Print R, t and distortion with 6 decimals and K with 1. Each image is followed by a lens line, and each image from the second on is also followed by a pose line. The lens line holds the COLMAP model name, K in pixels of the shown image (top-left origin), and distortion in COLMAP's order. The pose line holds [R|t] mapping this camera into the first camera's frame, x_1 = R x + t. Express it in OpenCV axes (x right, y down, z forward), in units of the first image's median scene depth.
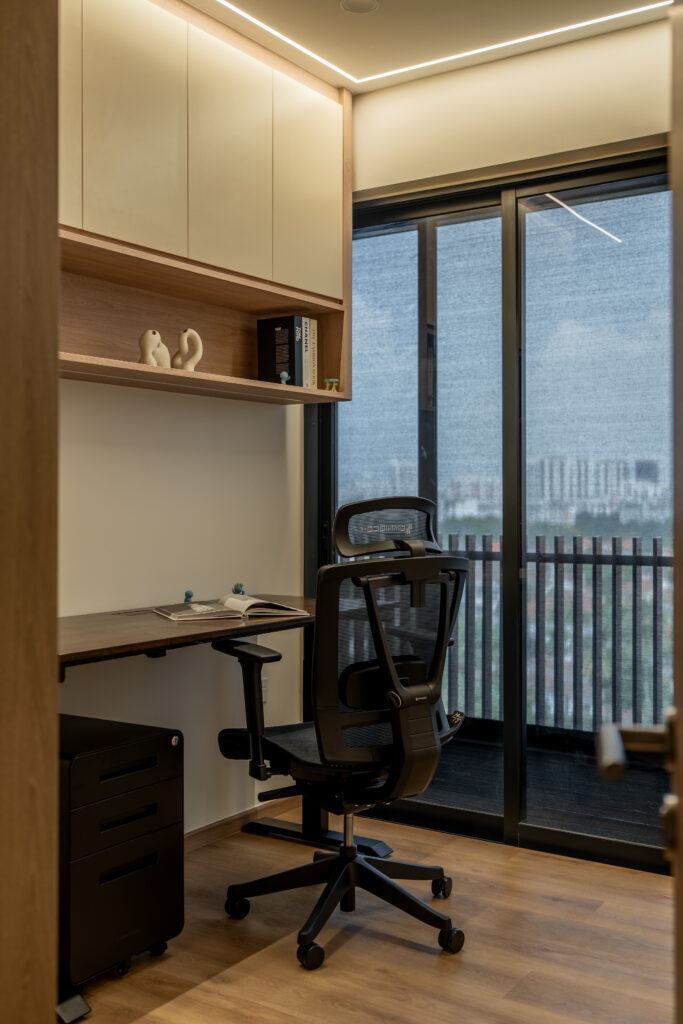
lens RADIAL K [[1082.4, 0, 341.5], [0, 1082.4, 512.0], [0, 0, 1]] dist [-0.006369, 0.001184]
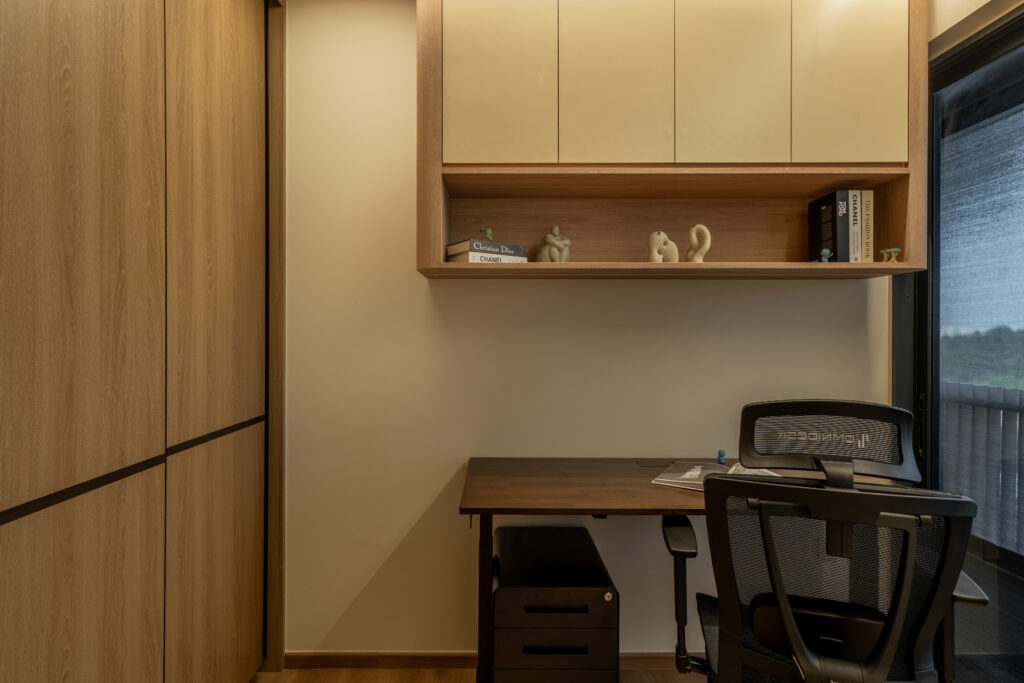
lens RADIAL K [[518.4, 0, 512.0], [0, 518.4, 341.5], [0, 0, 1]] dist [-0.000671, 0.000169]
pose [[0.564734, 0.009250, -0.825221, 0.182330], [-0.006374, 0.999956, 0.006847, -0.044337], [0.825248, 0.001393, 0.564769, 0.483355]]
